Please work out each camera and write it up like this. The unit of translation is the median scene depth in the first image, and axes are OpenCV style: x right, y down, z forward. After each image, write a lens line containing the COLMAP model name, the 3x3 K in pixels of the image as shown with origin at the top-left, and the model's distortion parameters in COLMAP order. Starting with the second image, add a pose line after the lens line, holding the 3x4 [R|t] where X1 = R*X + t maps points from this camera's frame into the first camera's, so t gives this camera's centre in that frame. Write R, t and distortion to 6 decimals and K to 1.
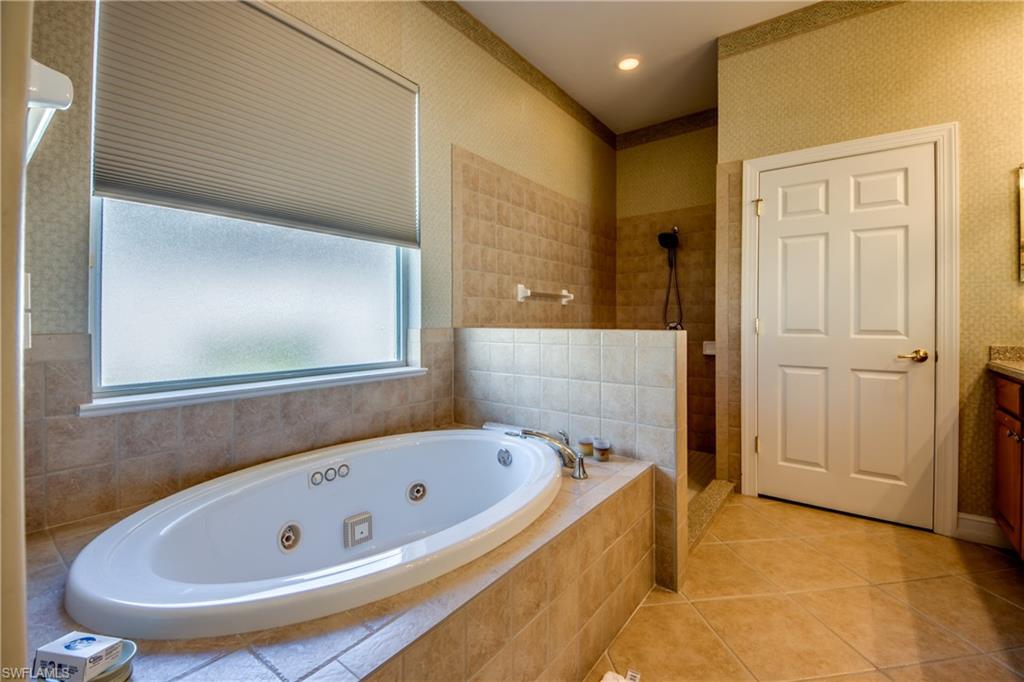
lens RADIAL K [[432.3, 0, 511.0], [0, 432.3, 321.3], [0, 0, 1]] dist [0.038120, -0.026457]
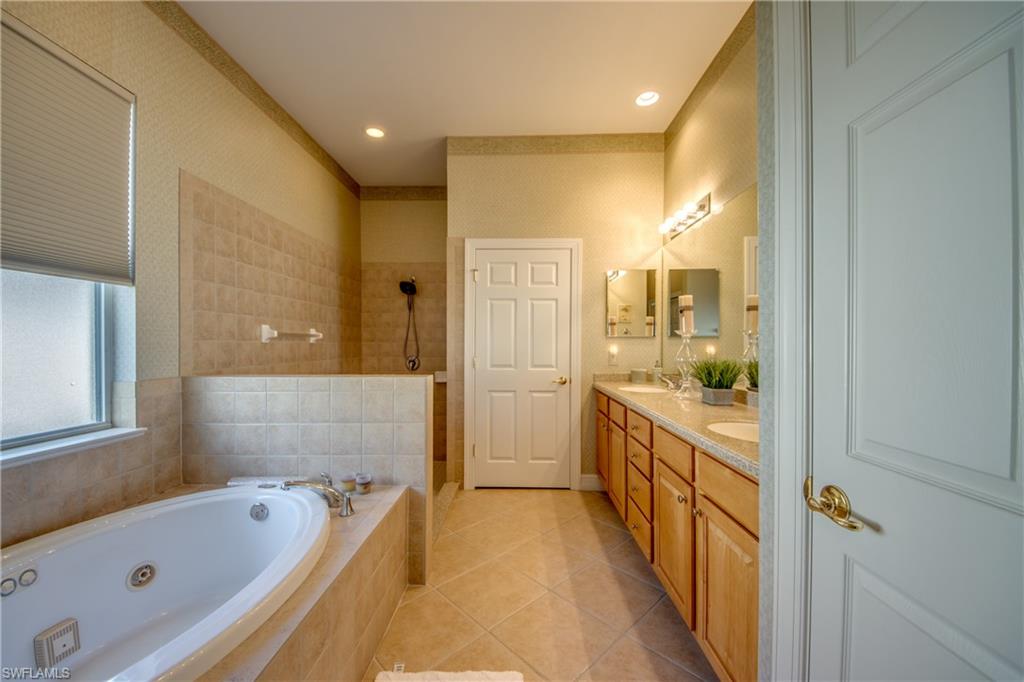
lens RADIAL K [[386.5, 0, 510.3], [0, 386.5, 344.8], [0, 0, 1]] dist [0.035954, -0.025605]
pose [[0.809301, 0.002133, 0.587390, -0.055794], [-0.000684, 0.999996, -0.002690, -0.045478], [-0.587393, 0.001775, 0.809300, -0.037259]]
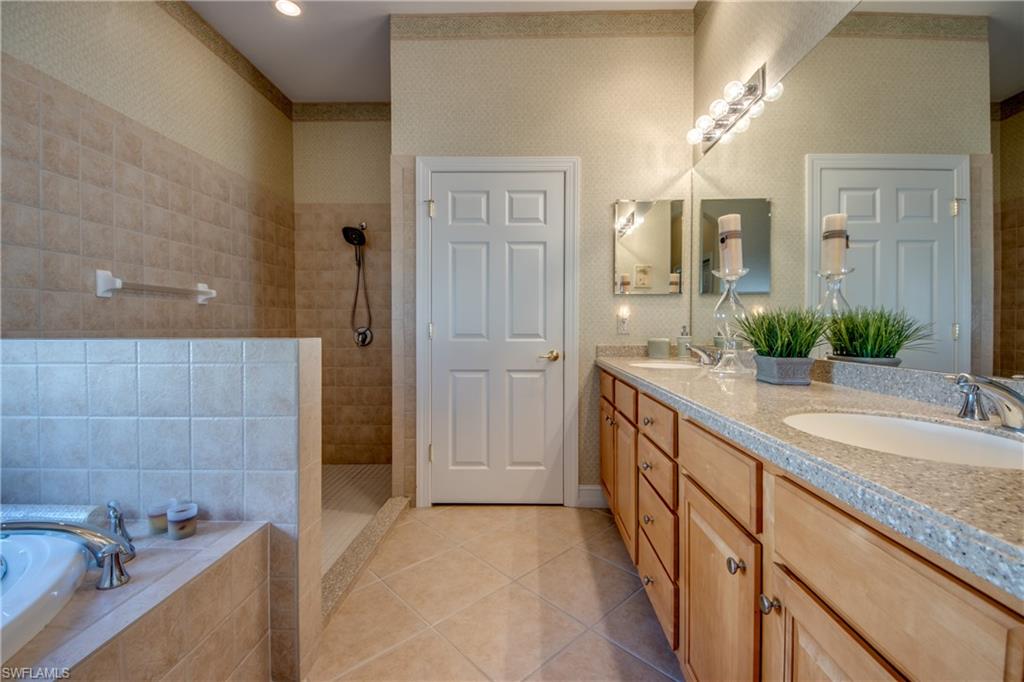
lens RADIAL K [[444.4, 0, 516.2], [0, 444.4, 328.9], [0, 0, 1]] dist [0.009813, -0.000508]
pose [[0.807906, -0.006037, 0.589281, 0.150016], [0.002045, 0.999970, 0.007441, -0.000567], [-0.589308, -0.004806, 0.807894, 0.100879]]
